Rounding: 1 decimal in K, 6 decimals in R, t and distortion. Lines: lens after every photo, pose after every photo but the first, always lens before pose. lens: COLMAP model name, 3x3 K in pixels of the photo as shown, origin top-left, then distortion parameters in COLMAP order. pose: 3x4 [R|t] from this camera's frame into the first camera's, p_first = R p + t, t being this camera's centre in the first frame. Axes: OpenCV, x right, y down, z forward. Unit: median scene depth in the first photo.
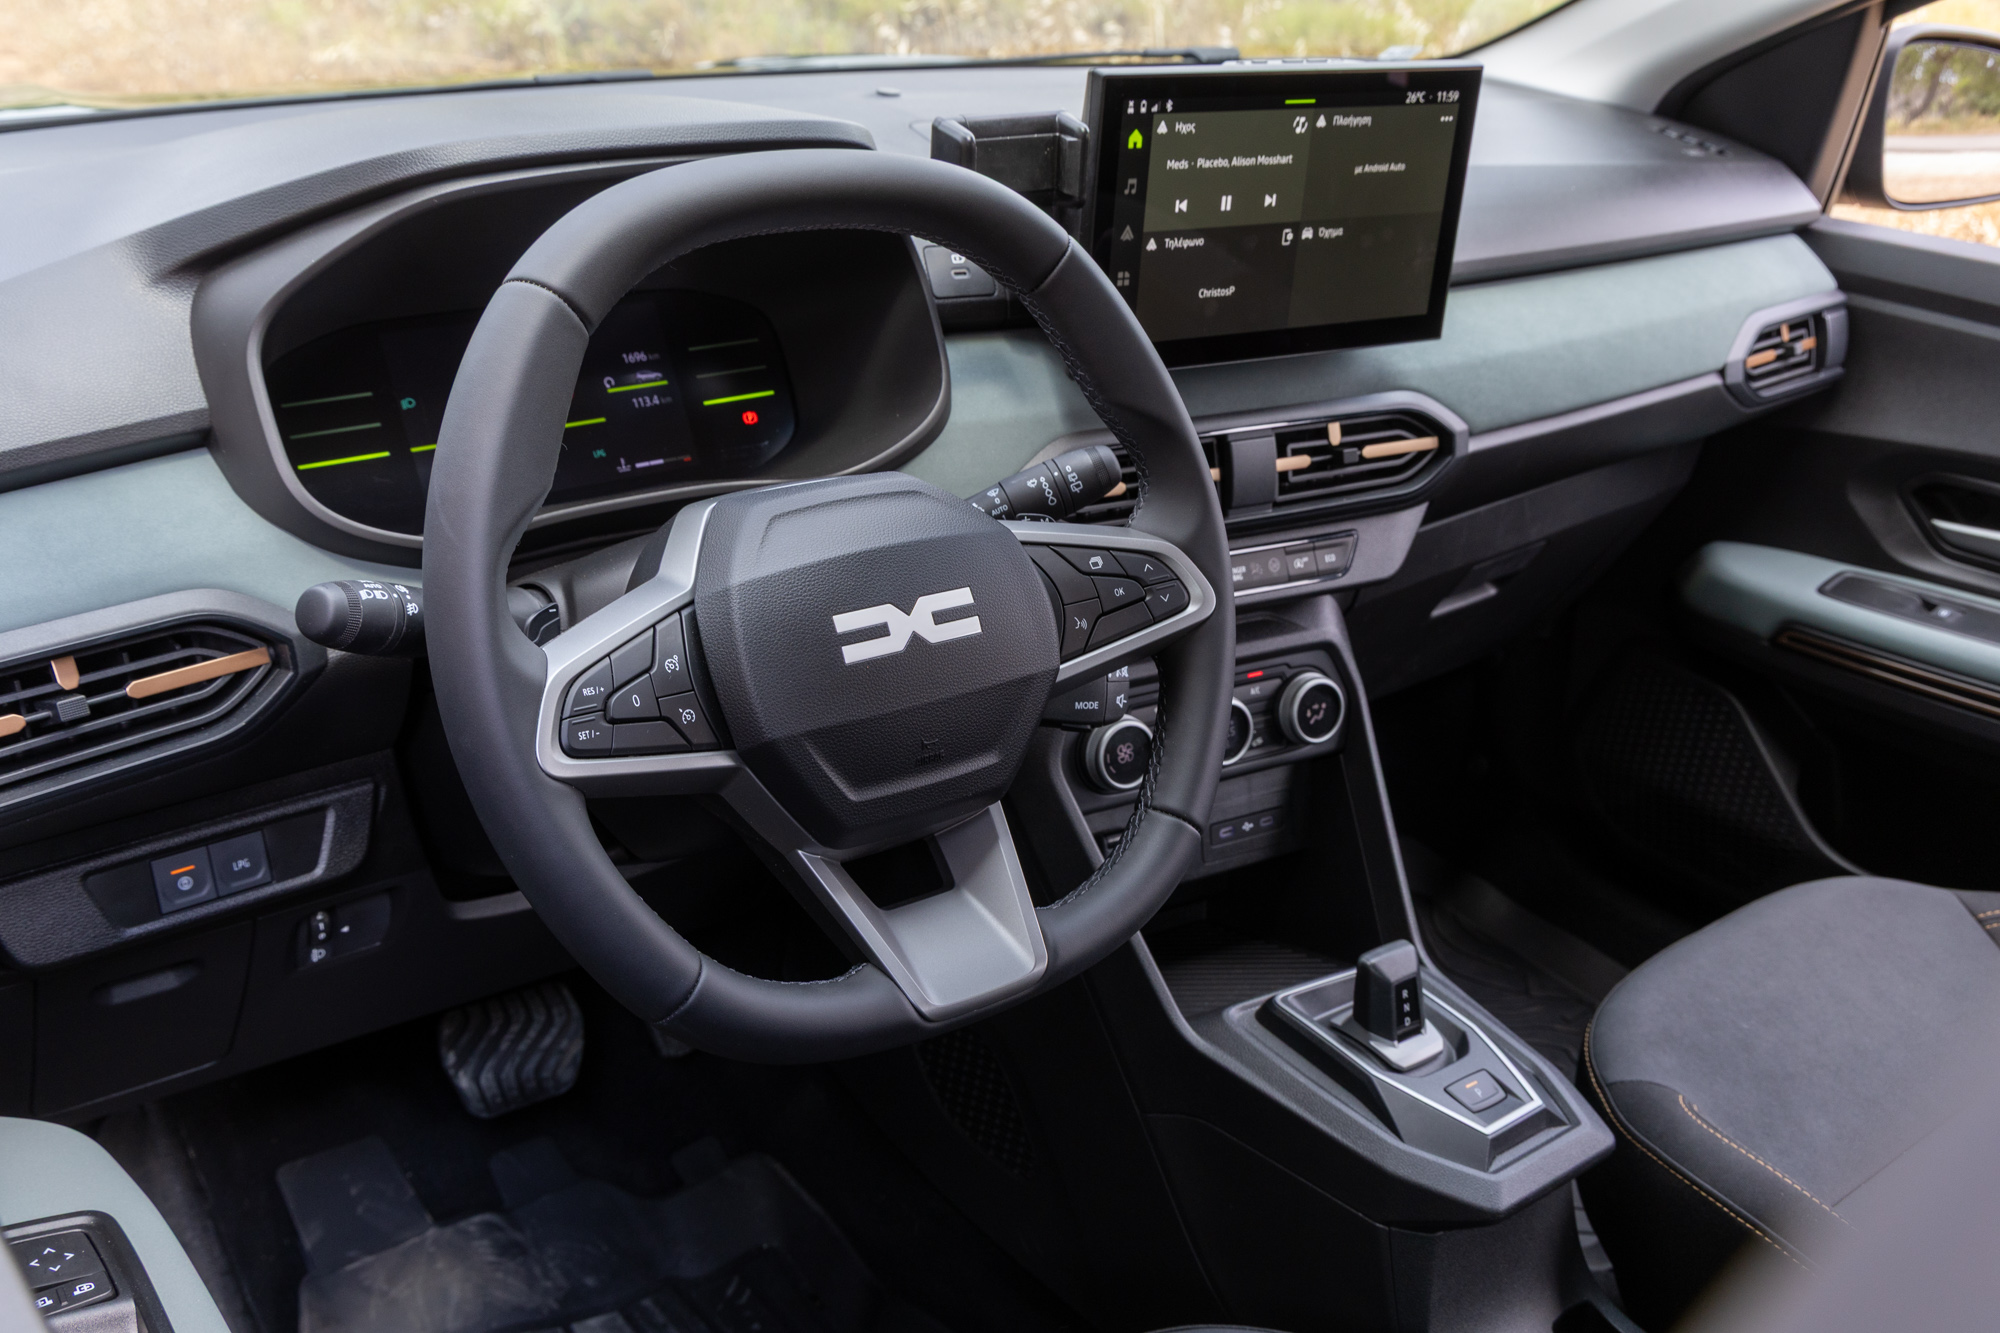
lens RADIAL K [[1904.8, 0, 1000.0], [0, 1904.8, 666.5], [0, 0, 1]] dist [-0.001715, 0.003433]
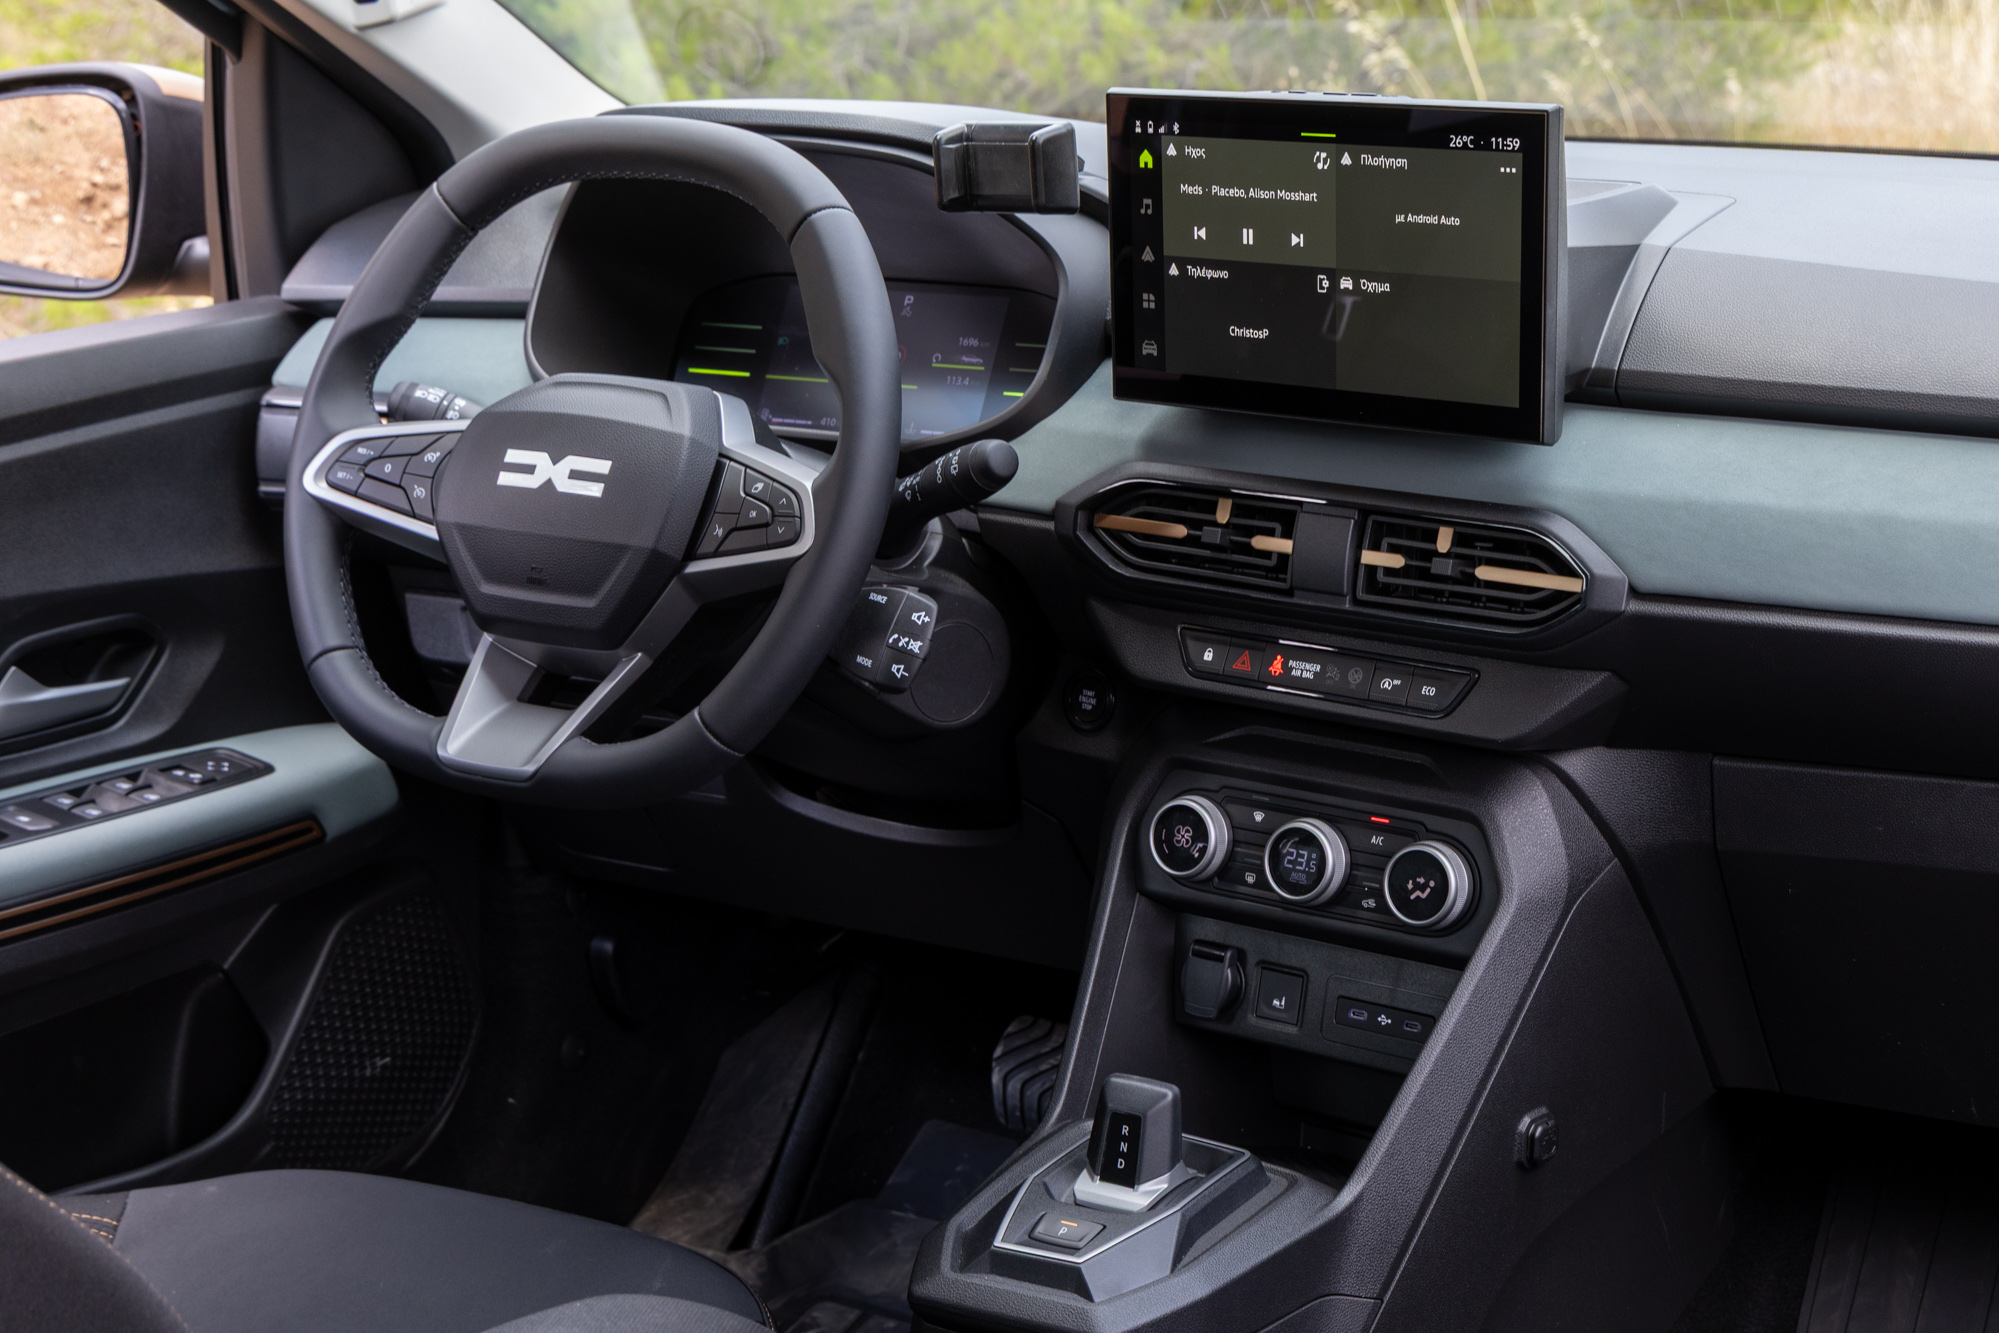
lens RADIAL K [[2979.6, 0, 999.5], [0, 2979.6, 666.5], [0, 0, 1]] dist [0.004812, 0.033268]
pose [[0.415258, 0.187370, -0.890198, 1.404830], [-0.343707, 0.938341, 0.037172, -0.057945], [0.842274, 0.290531, 0.454054, 0.295184]]
